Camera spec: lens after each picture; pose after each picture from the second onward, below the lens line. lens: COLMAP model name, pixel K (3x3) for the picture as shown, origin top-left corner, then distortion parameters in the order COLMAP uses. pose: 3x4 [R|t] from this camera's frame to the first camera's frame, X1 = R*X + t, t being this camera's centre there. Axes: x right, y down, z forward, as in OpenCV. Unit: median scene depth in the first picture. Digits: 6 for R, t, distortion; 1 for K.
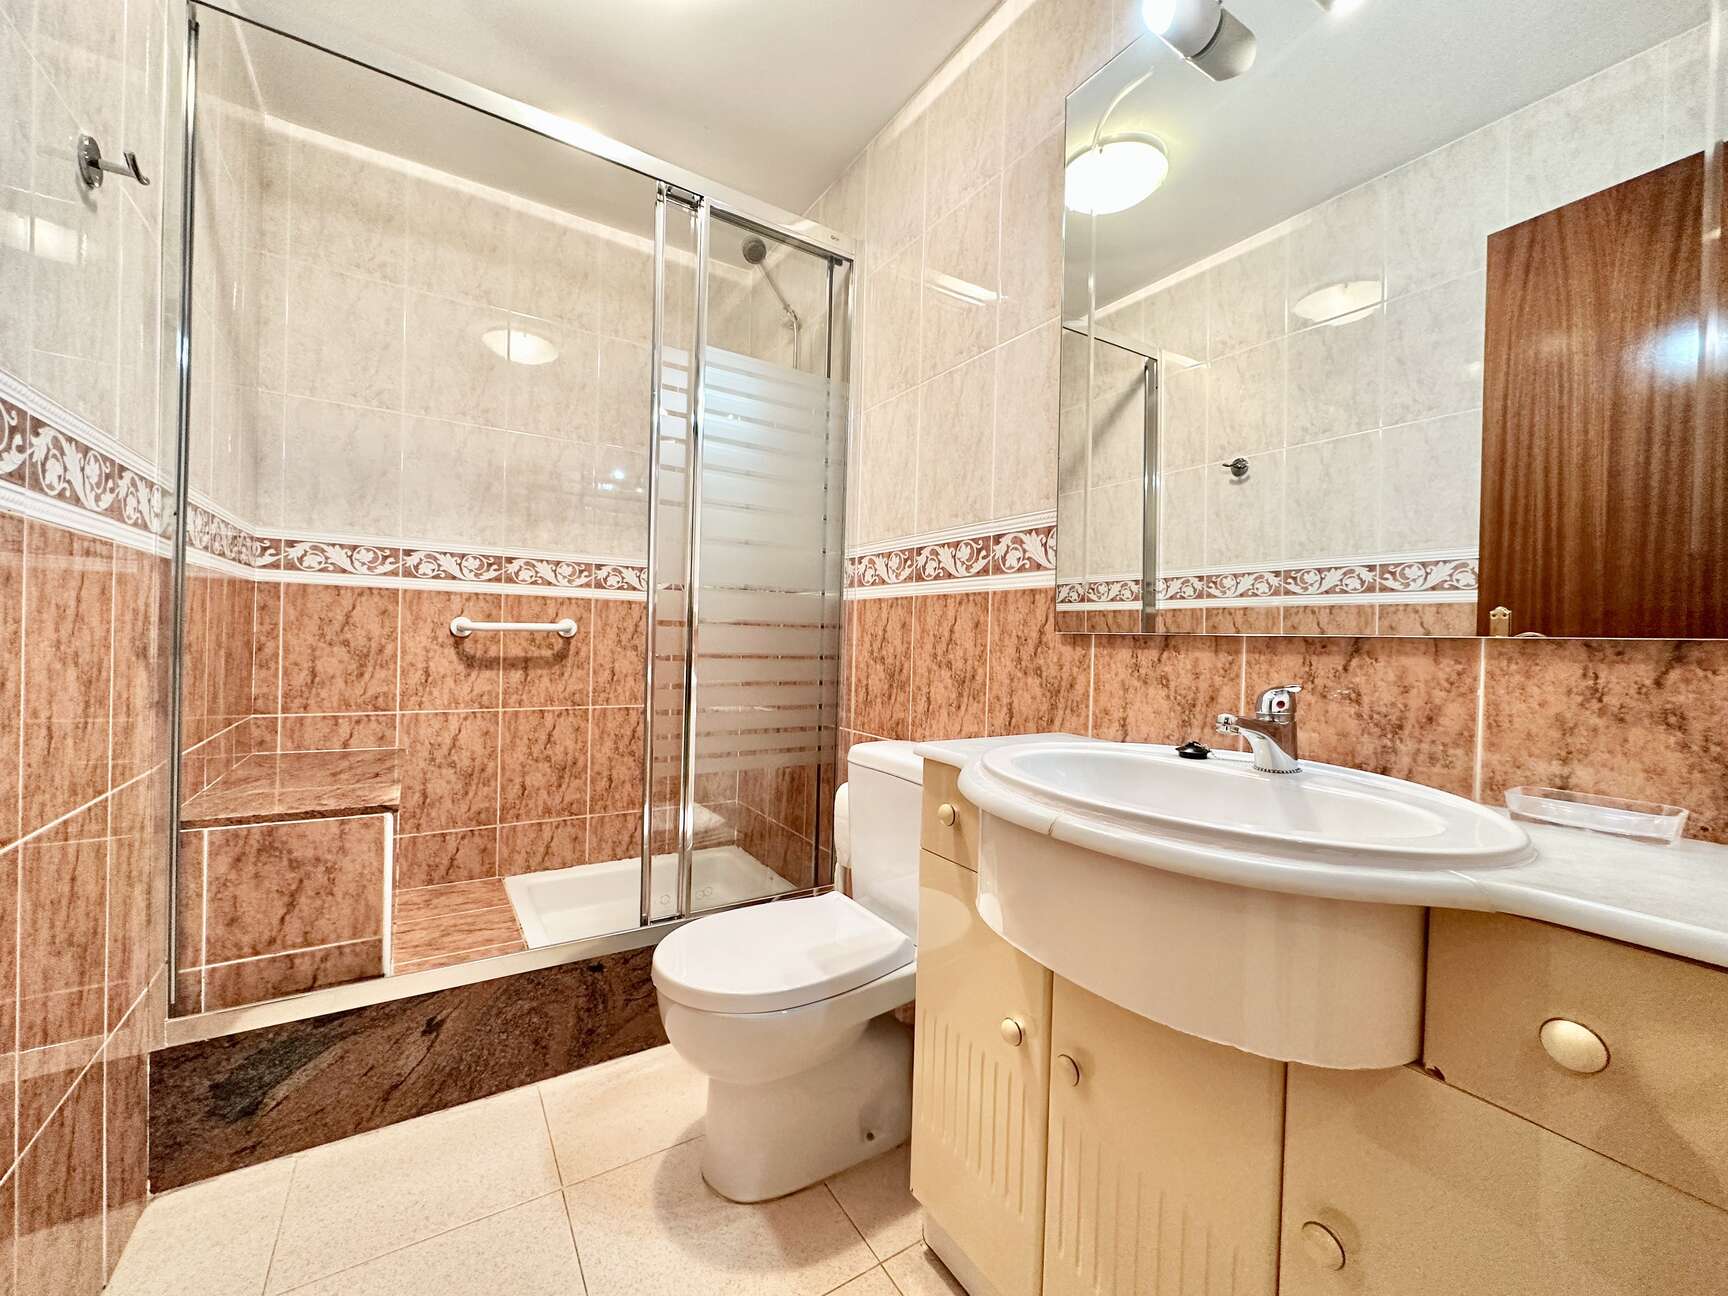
lens RADIAL K [[686.7, 0, 864.0], [0, 686.7, 648.0], [0, 0, 1]] dist [-0.003432, 0.000376]
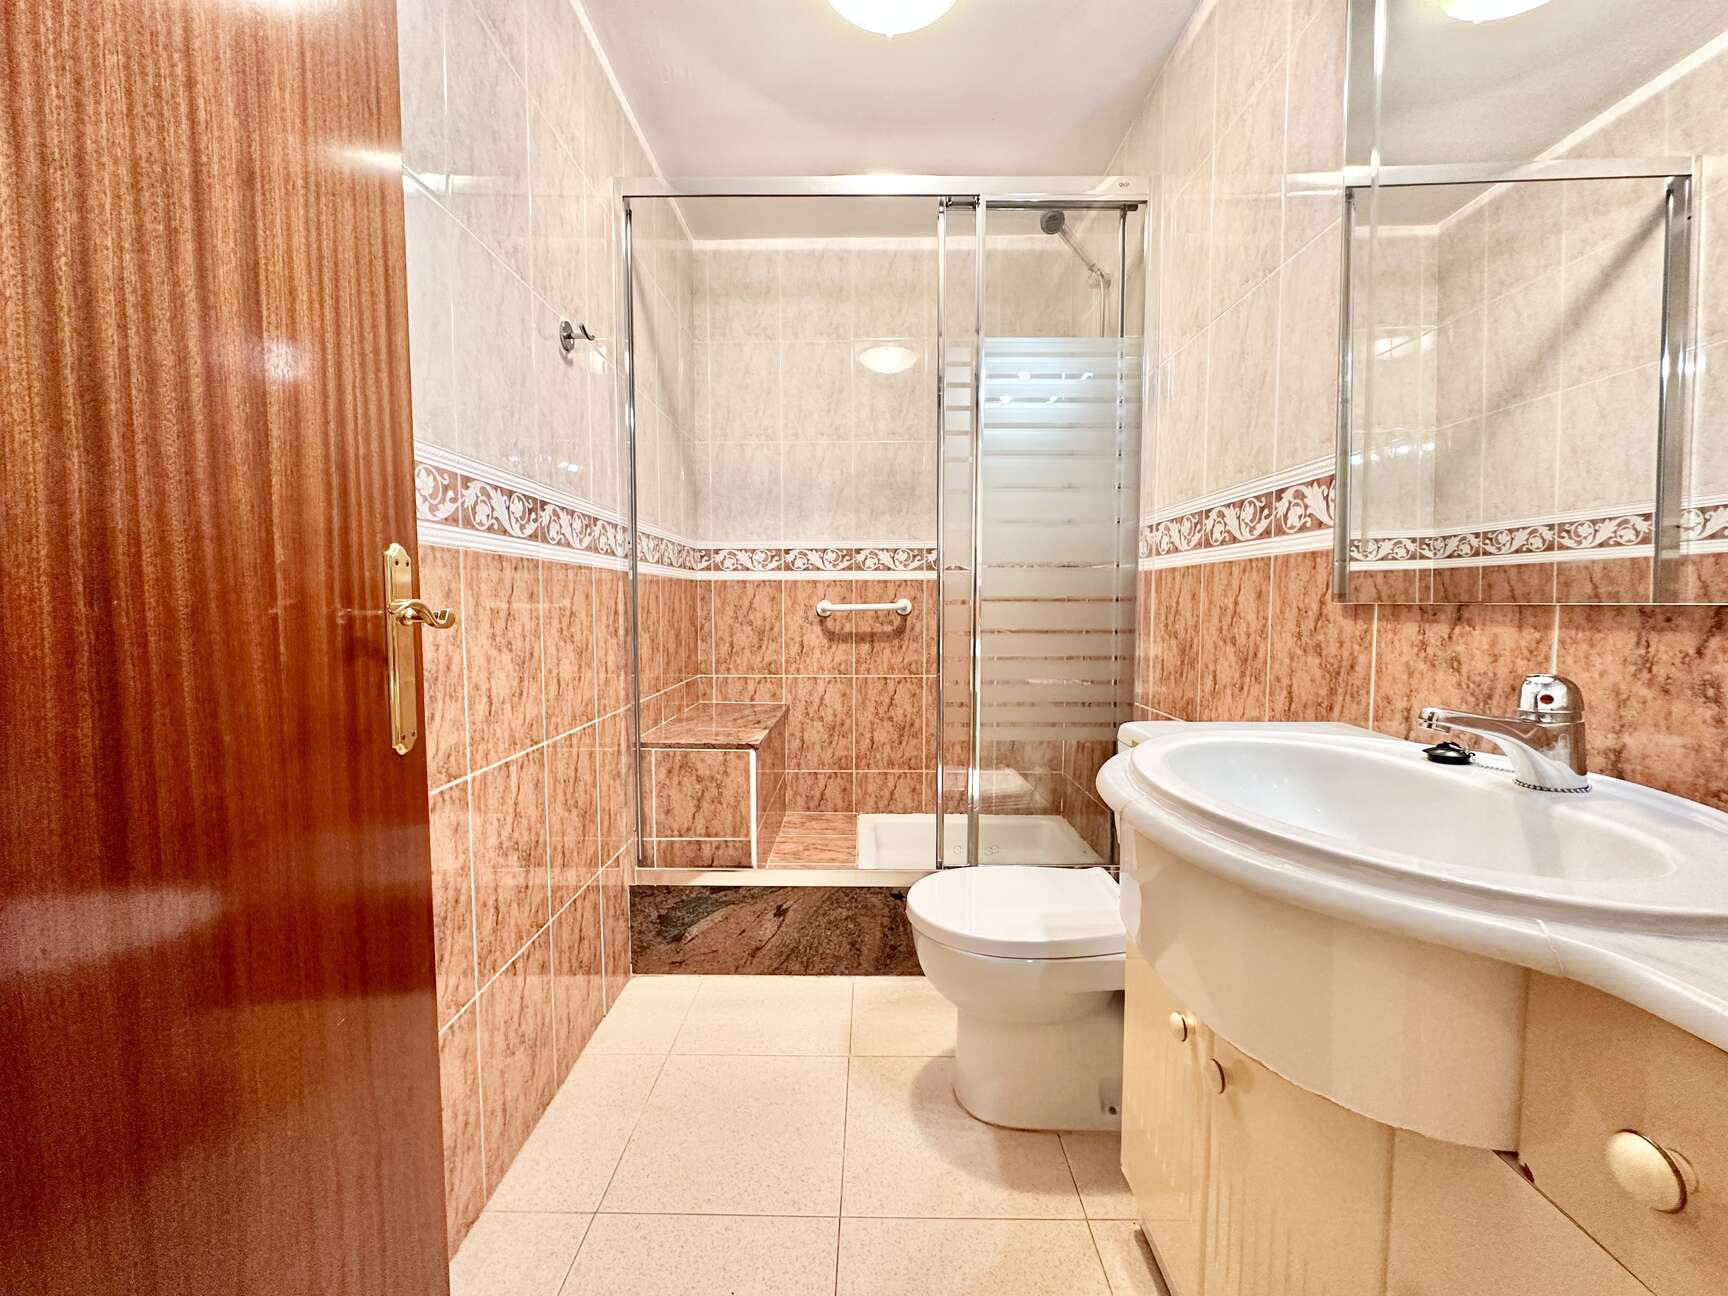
lens RADIAL K [[700.0, 0, 864.0], [0, 700.0, 648.0], [0, 0, 1]] dist [-0.004546, -0.000389]
pose [[0.834422, 0.006607, -0.551087, 0.250911], [0.017354, 0.999117, 0.038254, -0.009555], [0.550853, -0.041483, 0.833570, -0.023801]]
